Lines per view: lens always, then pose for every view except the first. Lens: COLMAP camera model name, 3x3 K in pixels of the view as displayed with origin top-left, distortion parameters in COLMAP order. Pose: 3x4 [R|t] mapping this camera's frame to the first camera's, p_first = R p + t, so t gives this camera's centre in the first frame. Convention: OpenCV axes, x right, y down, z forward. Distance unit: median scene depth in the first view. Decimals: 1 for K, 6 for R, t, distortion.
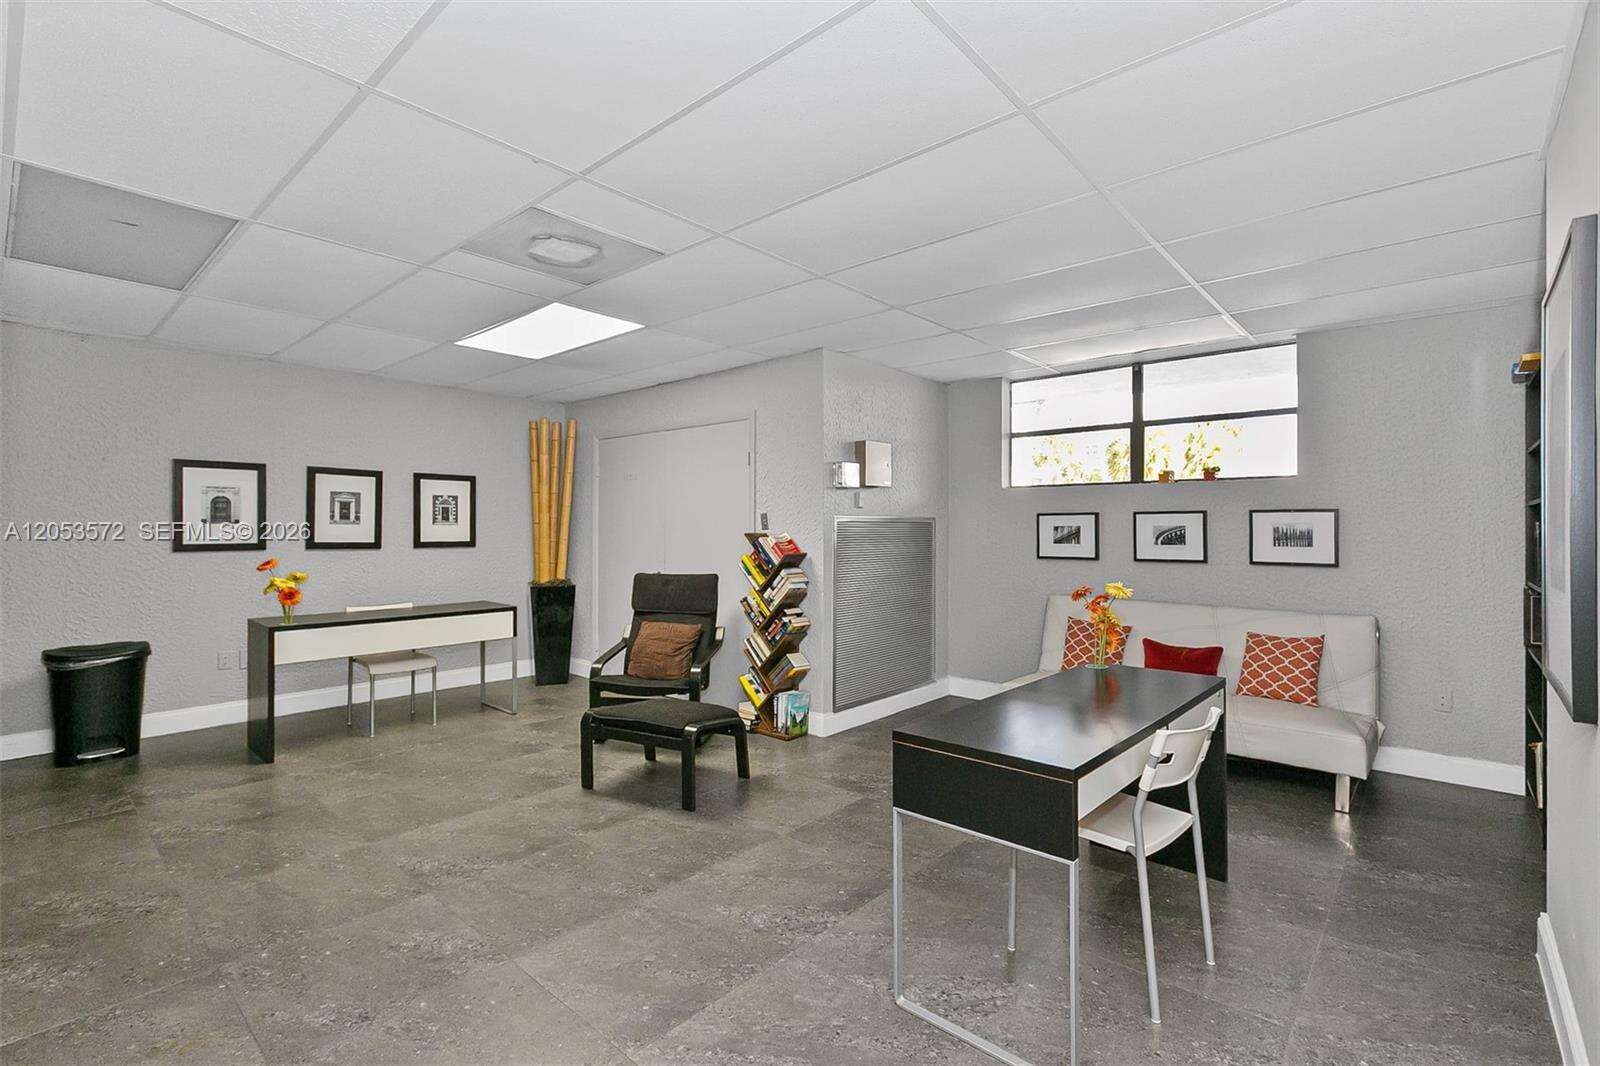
lens RADIAL K [[716.2, 0, 801.0], [0, 716.2, 529.8], [0, 0, 1]] dist [0.004300, -0.001409]
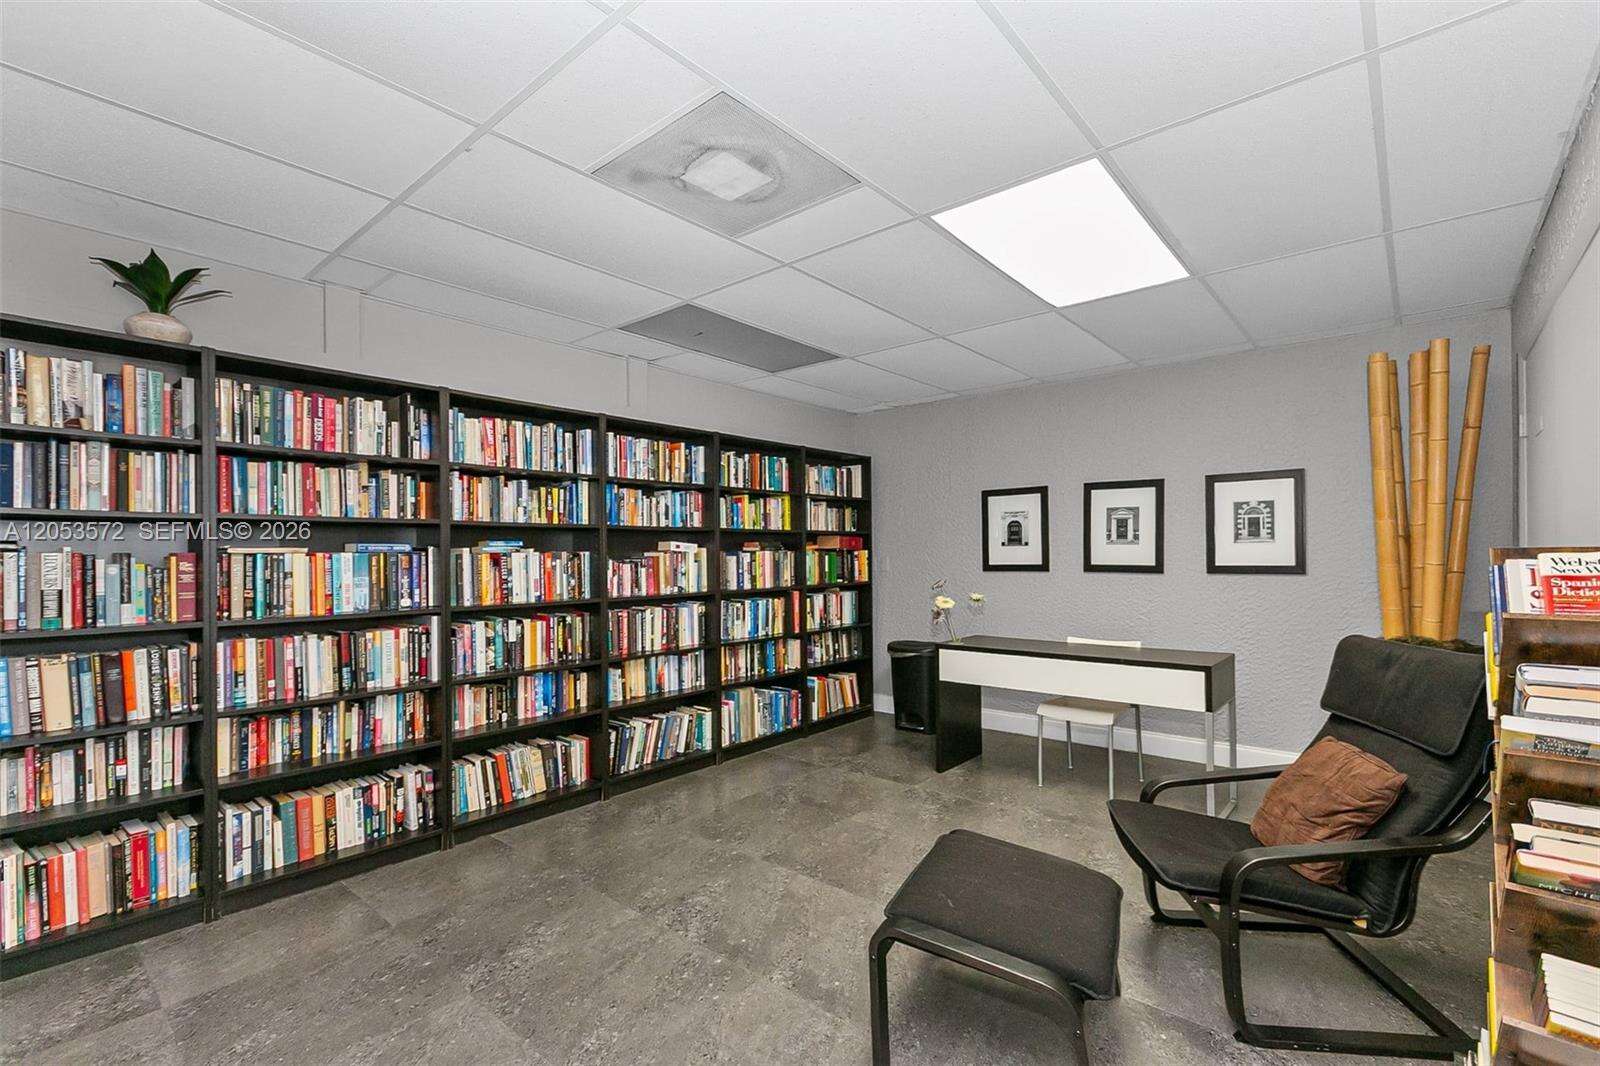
lens RADIAL K [[716.2, 0, 798.7], [0, 716.2, 556.9], [0, 0, 1]] dist [0.004300, -0.001409]
pose [[0.017060, -0.001421, -0.999853, 0.243003], [0.006192, 0.999980, -0.001316, 0.006712], [0.999835, -0.006169, 0.017068, 0.611038]]
